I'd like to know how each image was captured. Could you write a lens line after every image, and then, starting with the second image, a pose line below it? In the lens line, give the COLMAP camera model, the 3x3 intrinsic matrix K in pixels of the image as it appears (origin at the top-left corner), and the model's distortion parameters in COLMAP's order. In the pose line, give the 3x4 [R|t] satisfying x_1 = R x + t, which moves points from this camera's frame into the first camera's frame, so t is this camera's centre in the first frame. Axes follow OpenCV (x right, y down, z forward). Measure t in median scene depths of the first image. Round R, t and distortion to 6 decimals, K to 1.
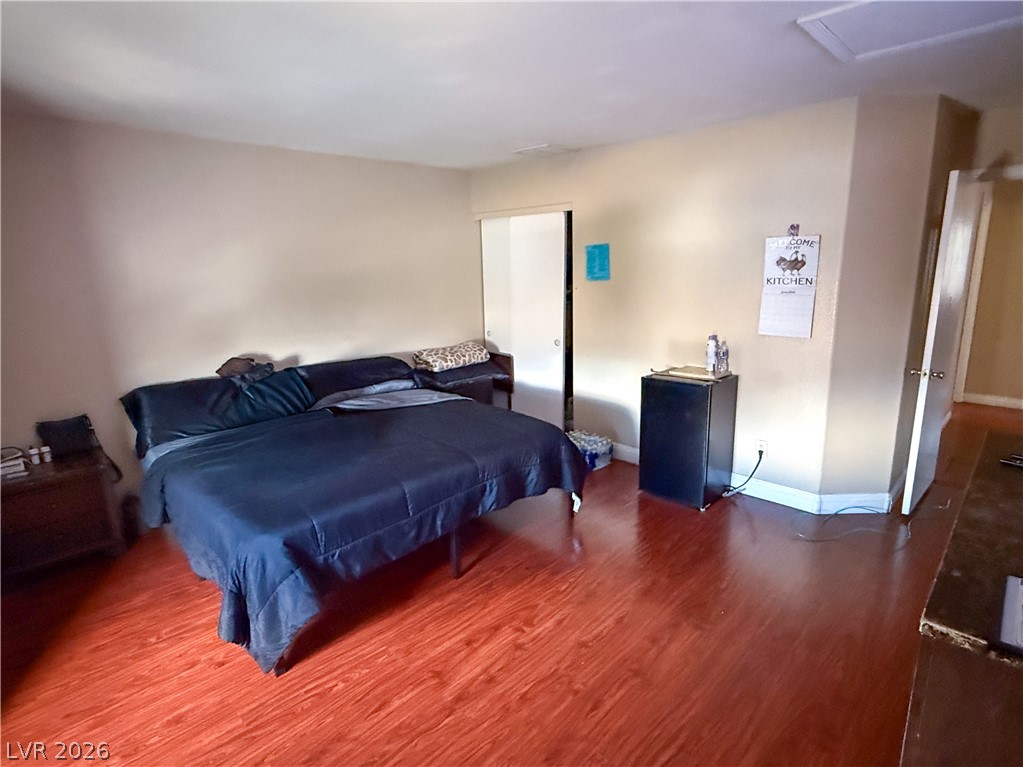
lens RADIAL K [[534.7, 0, 512.2], [0, 534.7, 381.3], [0, 0, 1]] dist [0.004306, -0.002172]
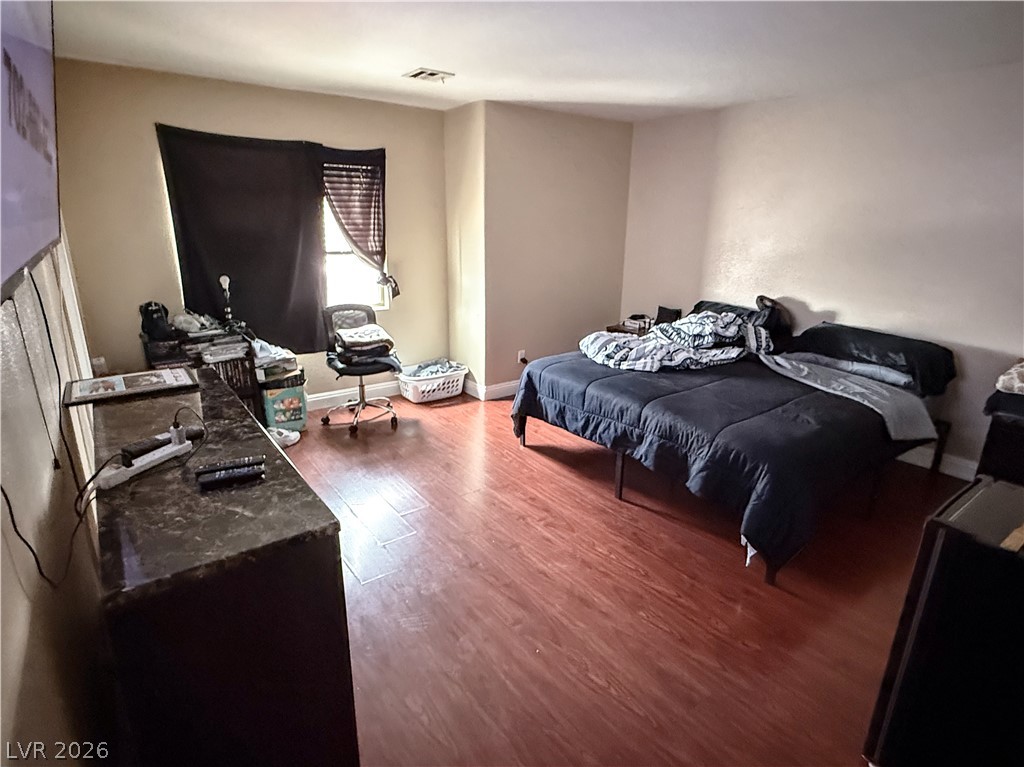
lens RADIAL K [[535.2, 0, 511.2], [0, 535.2, 383.0], [0, 0, 1]] dist [0.004306, -0.002172]
pose [[-0.152570, 0.314508, -0.936914, 0.908869], [-0.225253, 0.911994, 0.342824, -0.188996], [0.962280, 0.263347, -0.068299, 0.793103]]
